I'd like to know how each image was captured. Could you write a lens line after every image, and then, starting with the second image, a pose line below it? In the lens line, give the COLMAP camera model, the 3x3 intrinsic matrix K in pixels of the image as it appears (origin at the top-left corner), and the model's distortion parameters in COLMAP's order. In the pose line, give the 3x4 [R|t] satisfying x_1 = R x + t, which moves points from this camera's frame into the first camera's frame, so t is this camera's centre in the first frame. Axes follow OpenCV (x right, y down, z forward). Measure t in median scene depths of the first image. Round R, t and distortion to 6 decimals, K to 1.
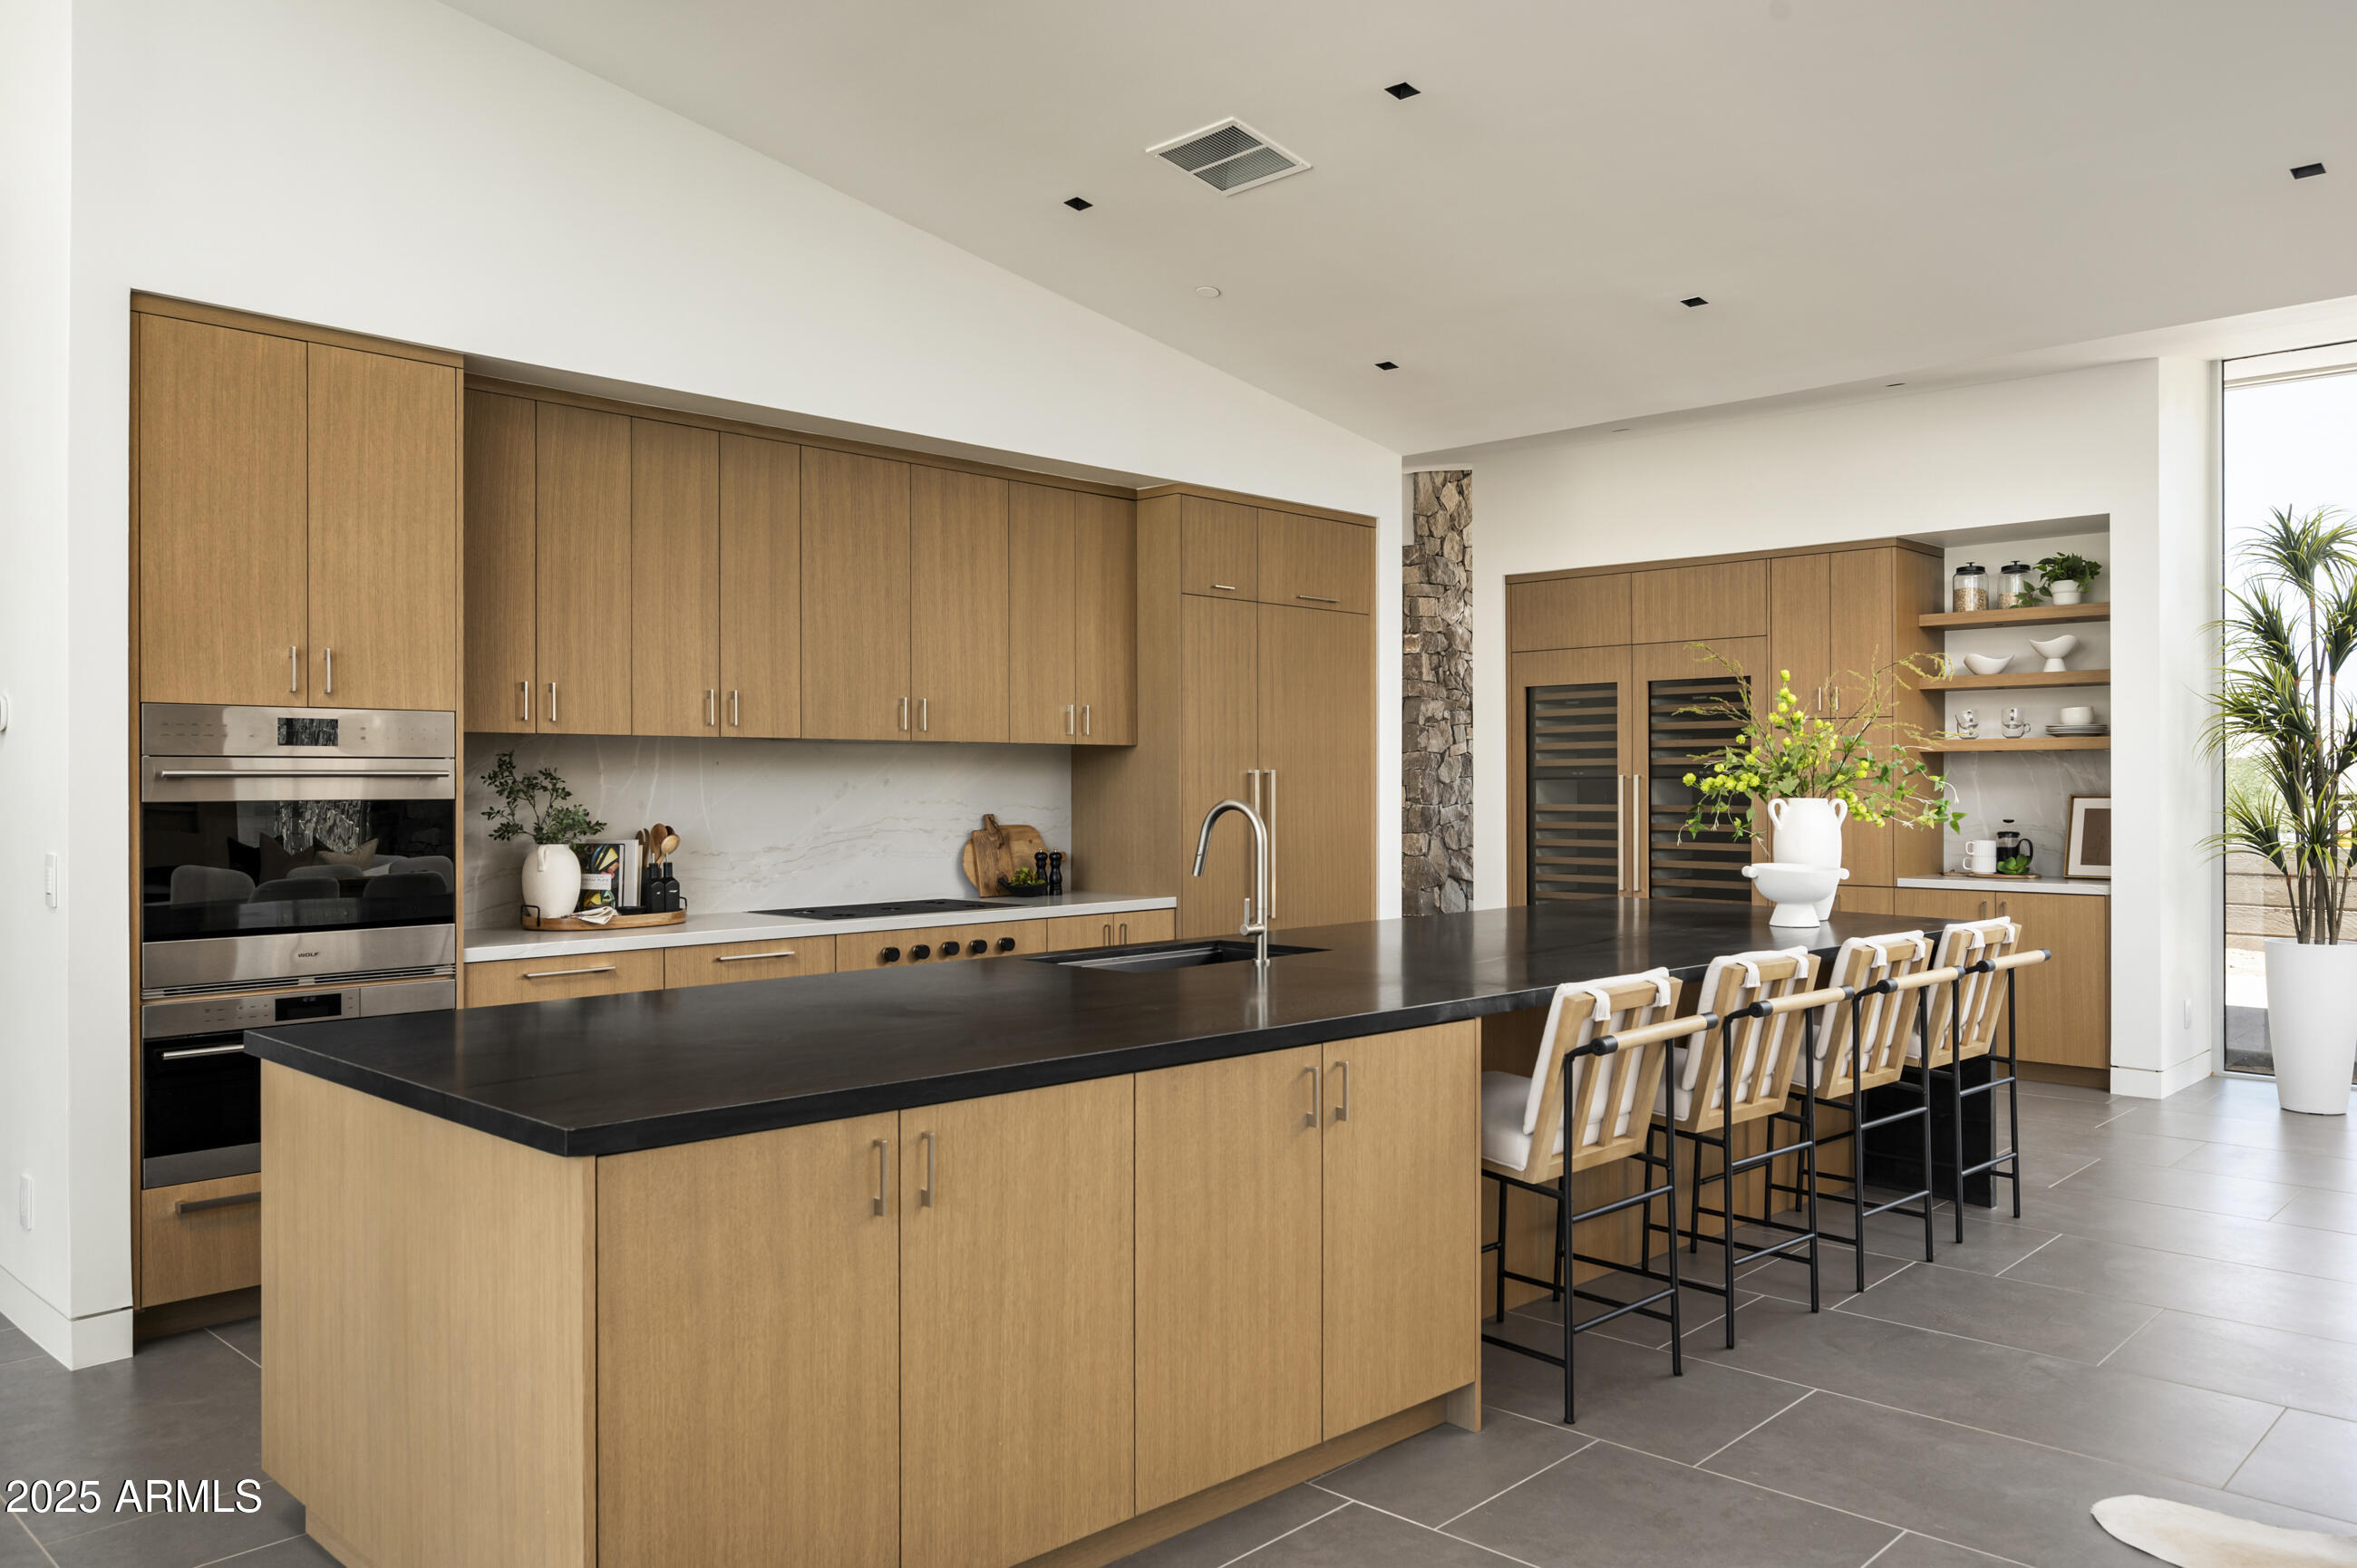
lens RADIAL K [[1720.5, 0, 1178.5], [0, 1720.5, 784.0], [0, 0, 1]] dist [0.003763, 0.001908]
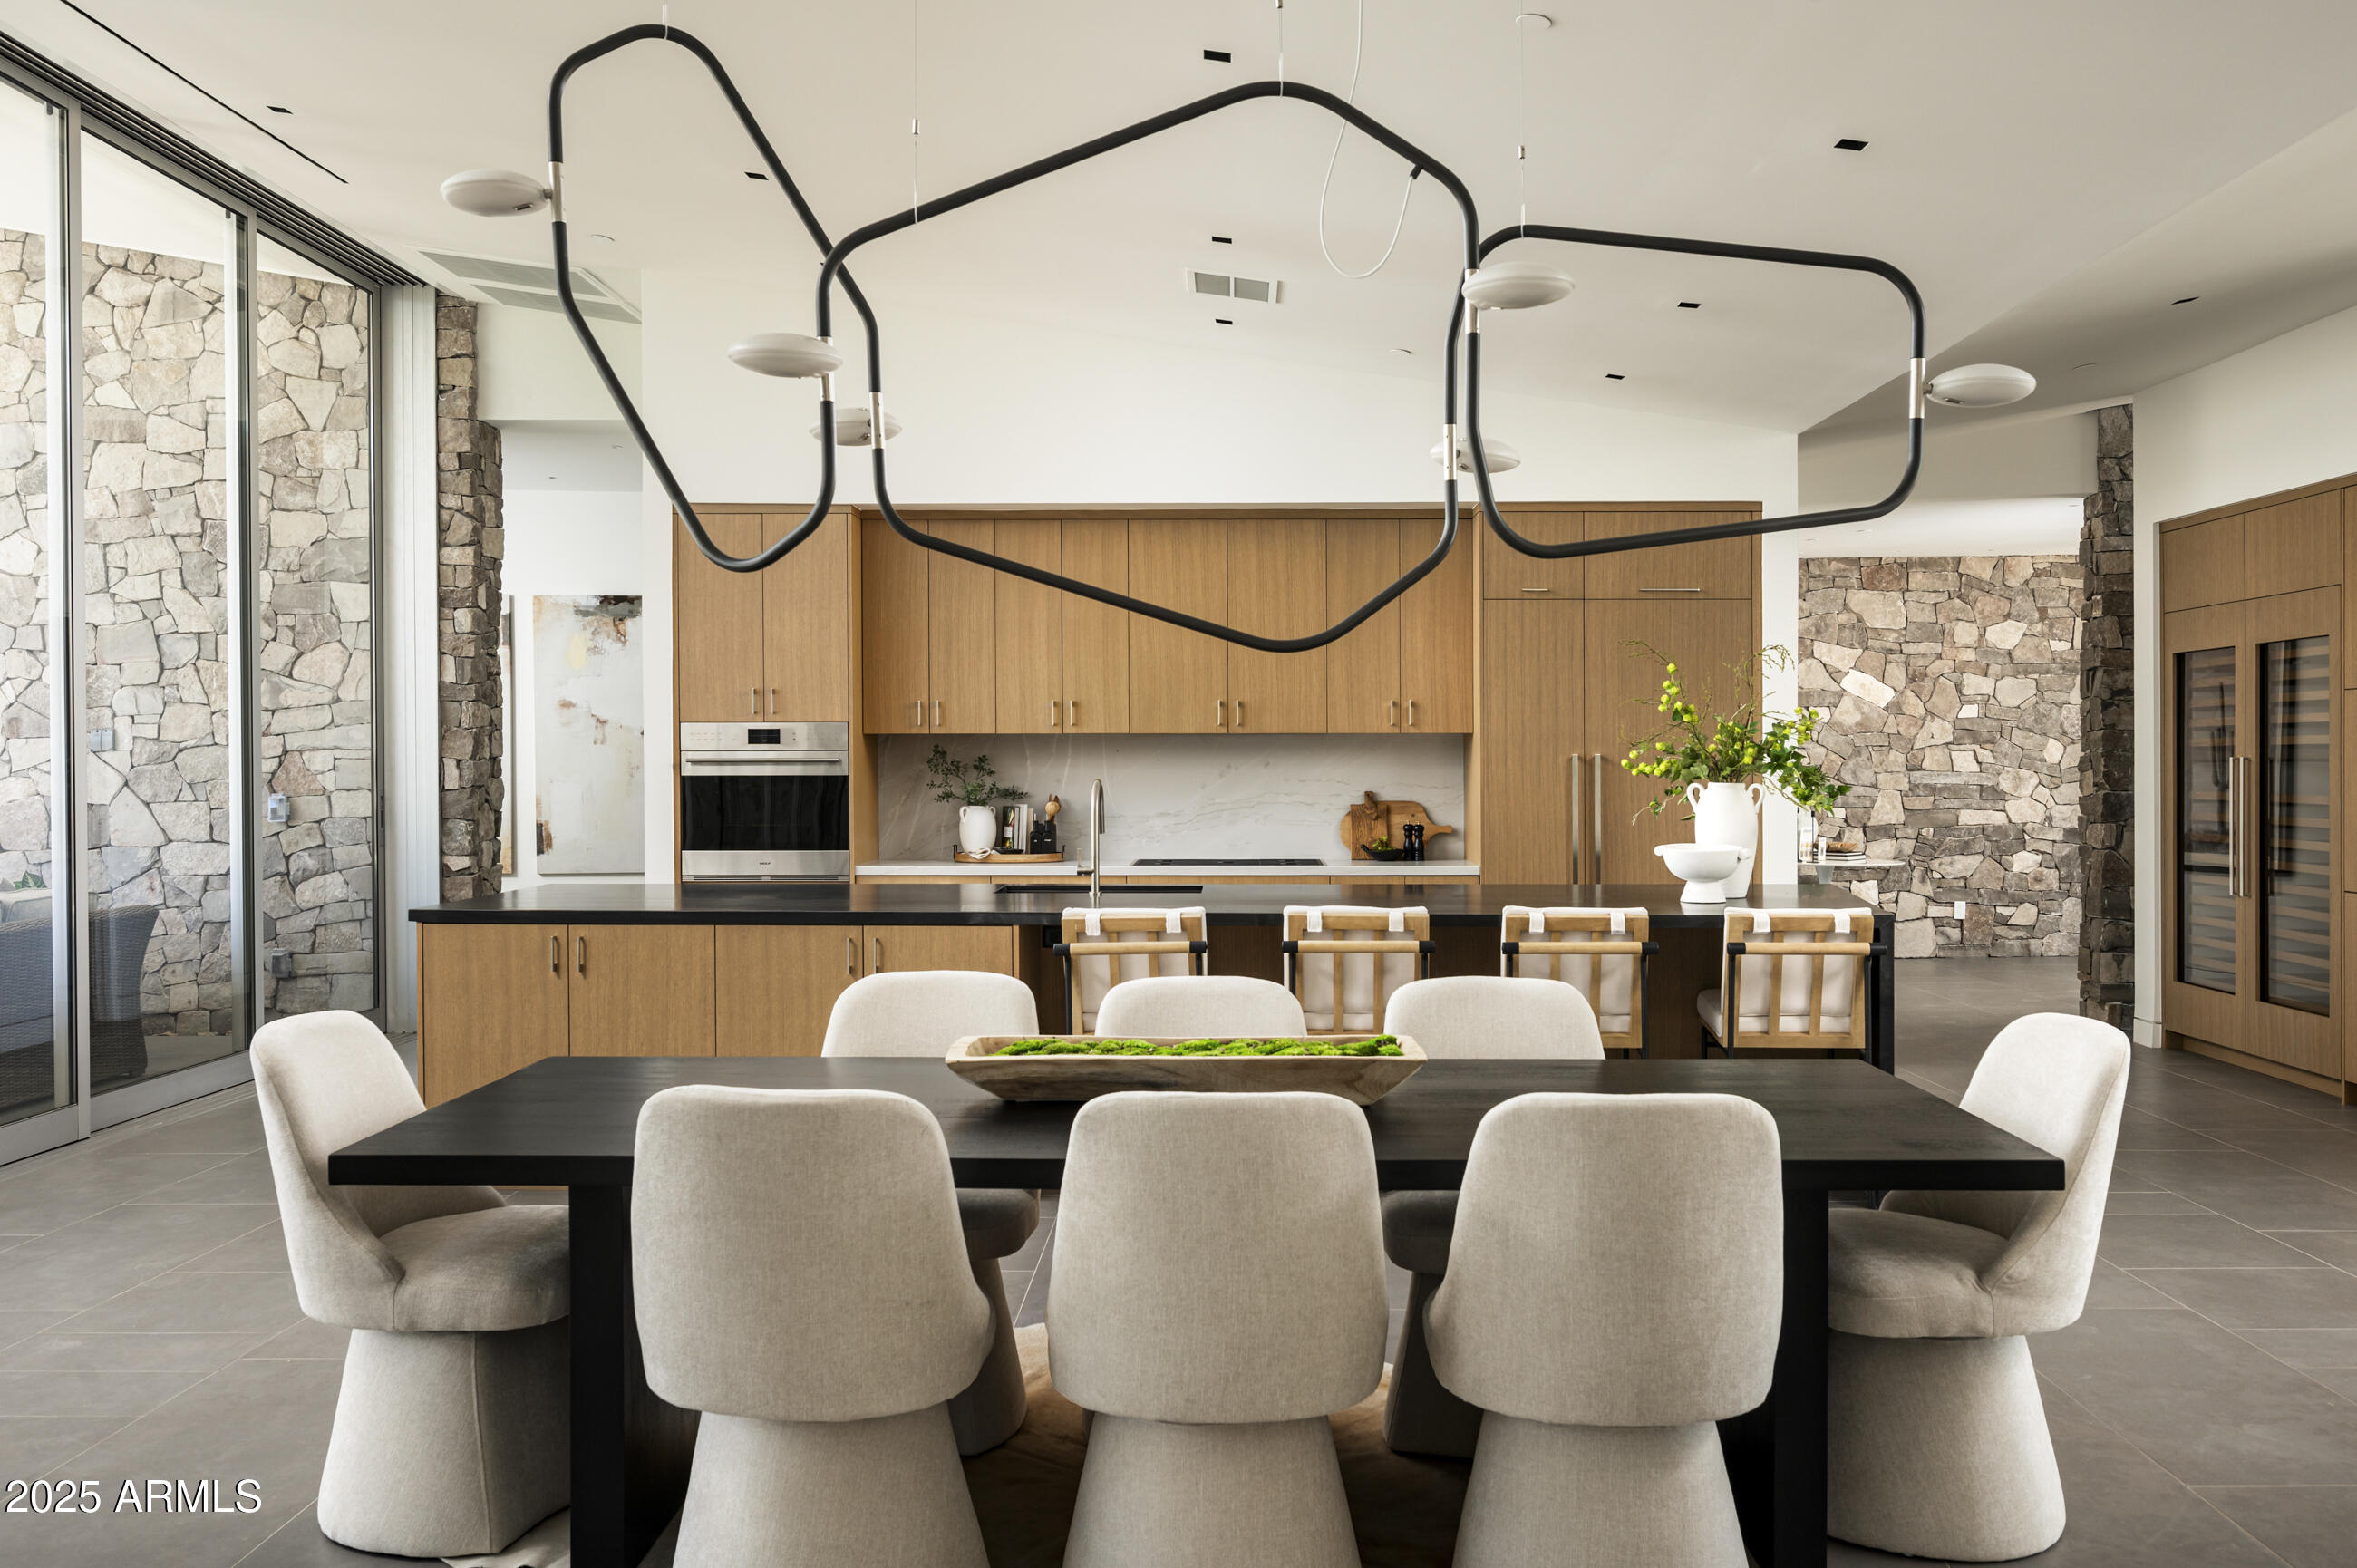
lens RADIAL K [[1992.5, 0, 1178.5], [0, 1992.5, 784.0], [0, 0, 1]] dist [0.008944, 0.005096]
pose [[0.673903, 0.011850, -0.738724, 0.911339], [-0.001526, 0.999892, 0.014647, -0.008613], [0.738818, -0.008744, 0.673848, -0.040550]]
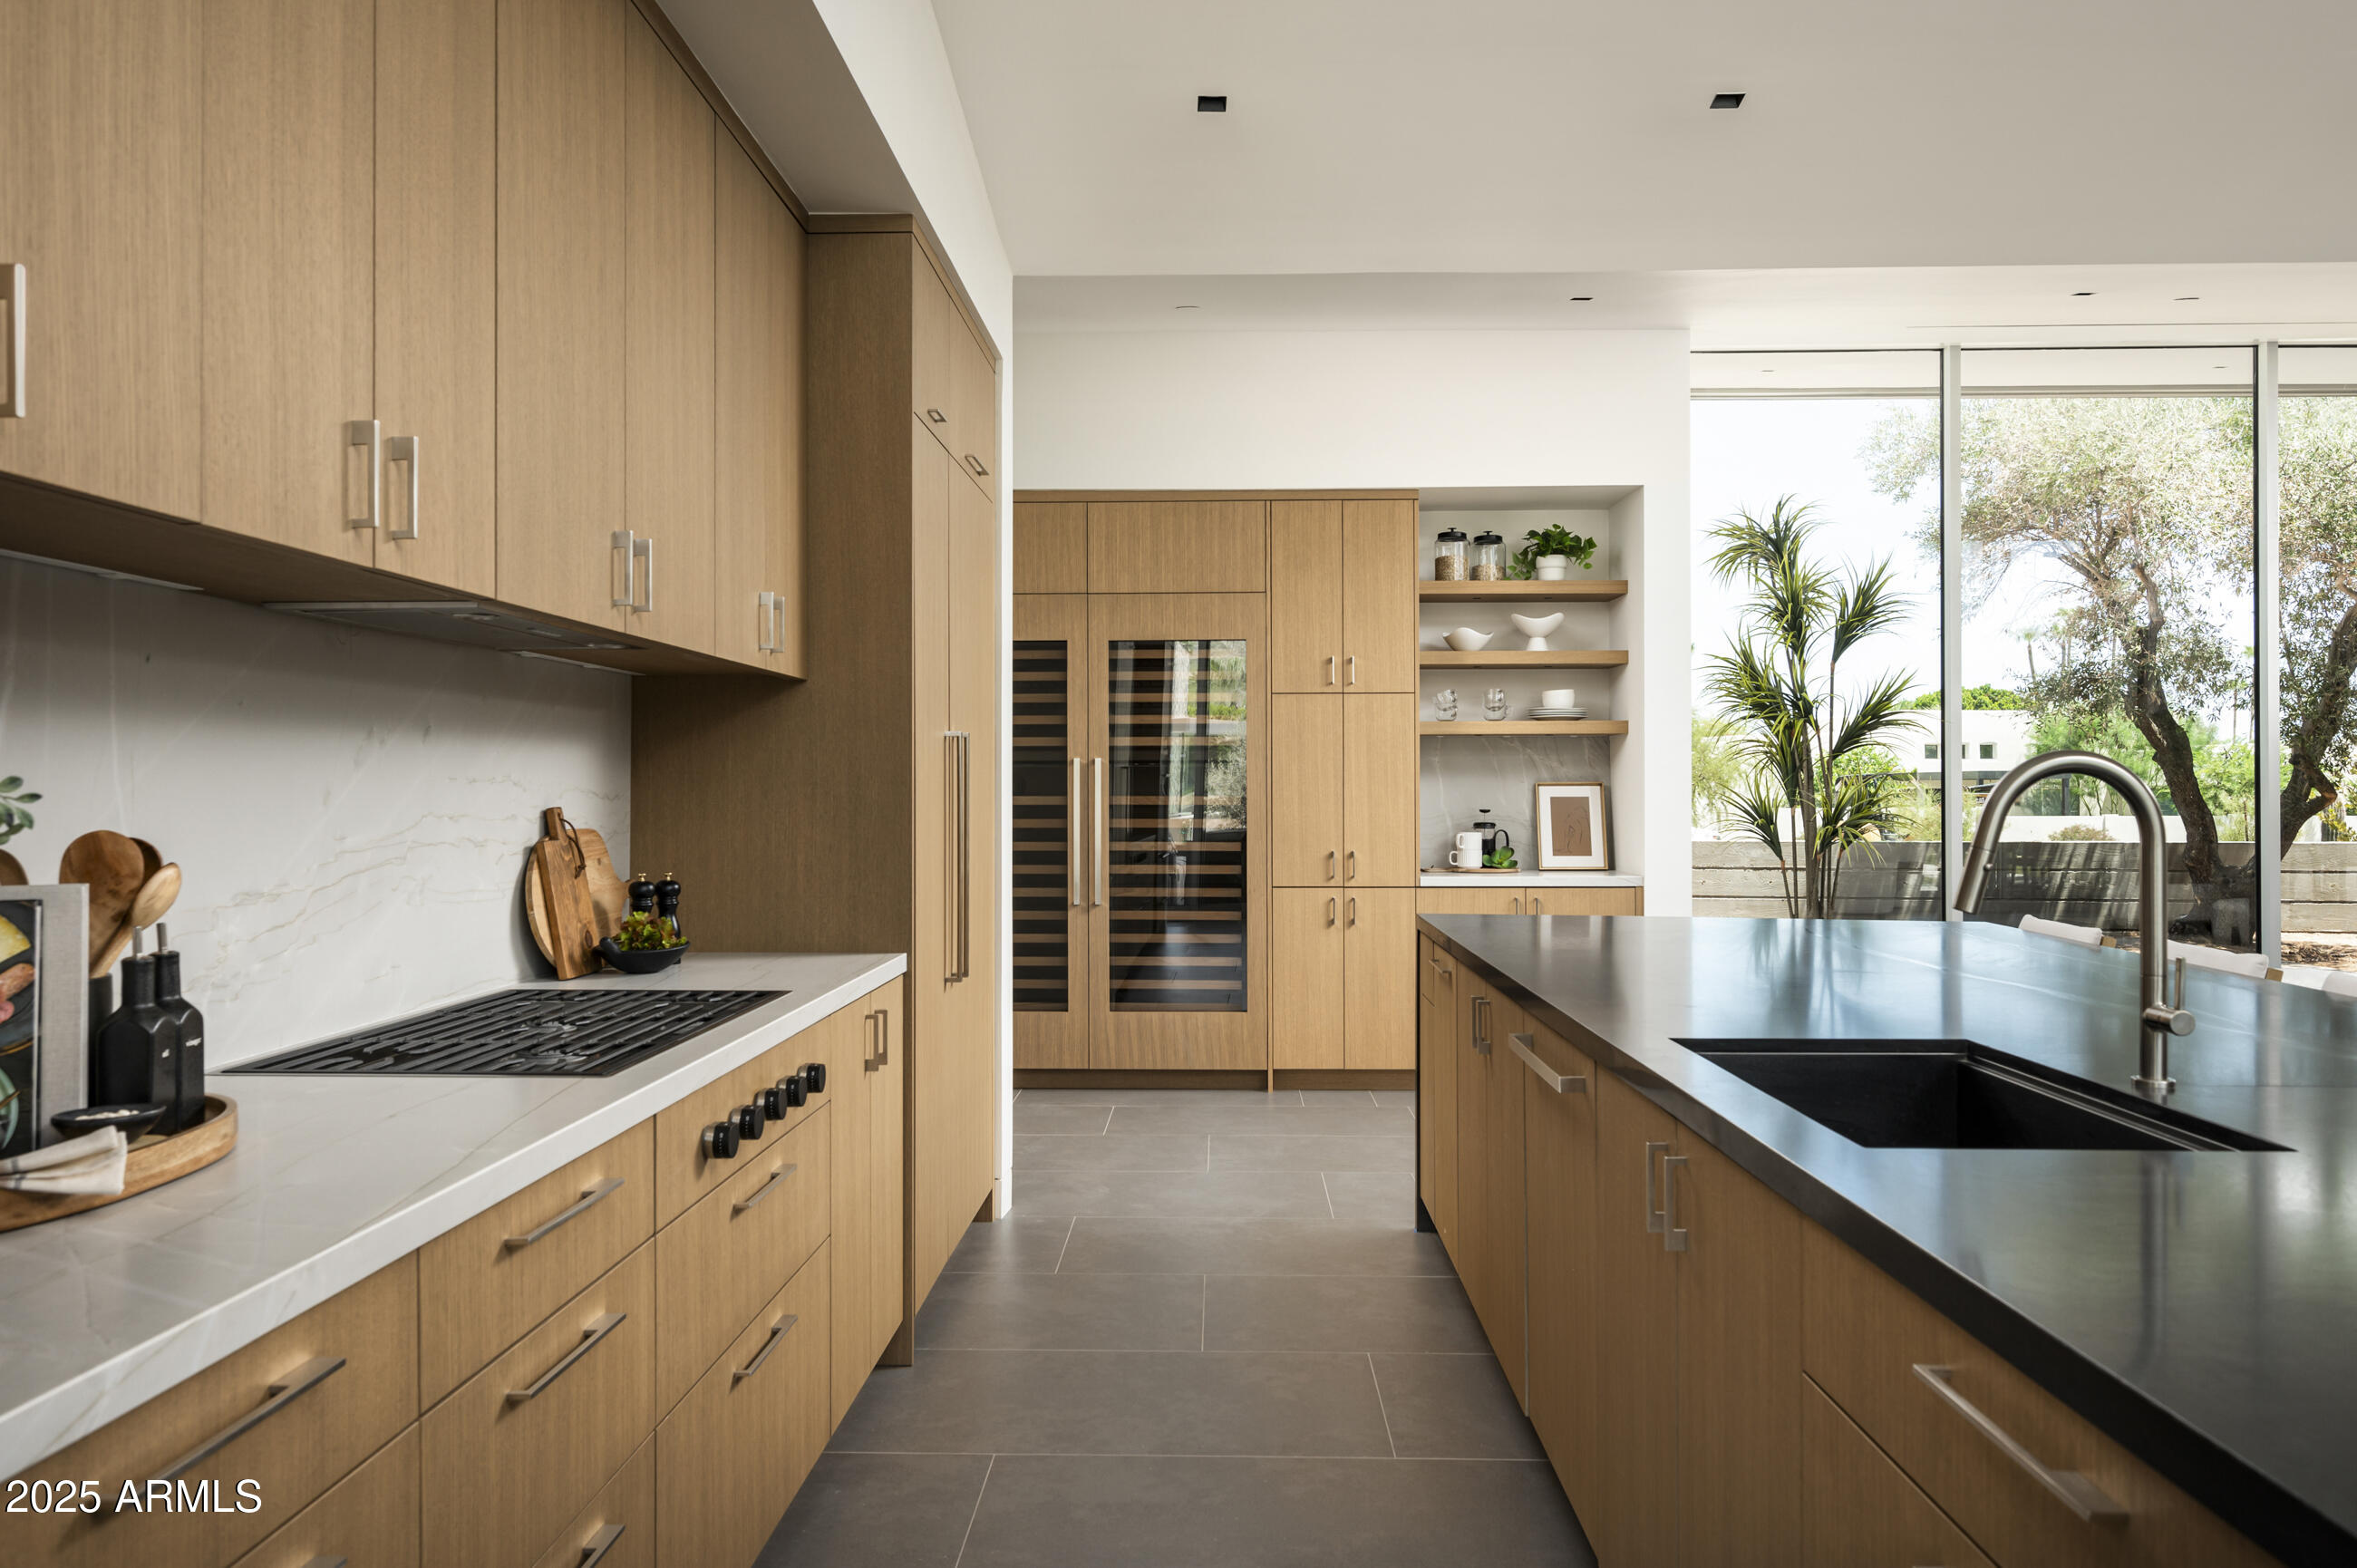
lens RADIAL K [[1687.5, 0, 1178.5], [0, 1687.5, 784.0], [0, 0, 1]] dist [-0.006787, -0.001347]
pose [[0.736810, 0.002564, 0.676095, -0.331947], [0.001069, 0.999987, -0.004957, 0.014879], [-0.676099, 0.004375, 0.736798, 0.581951]]
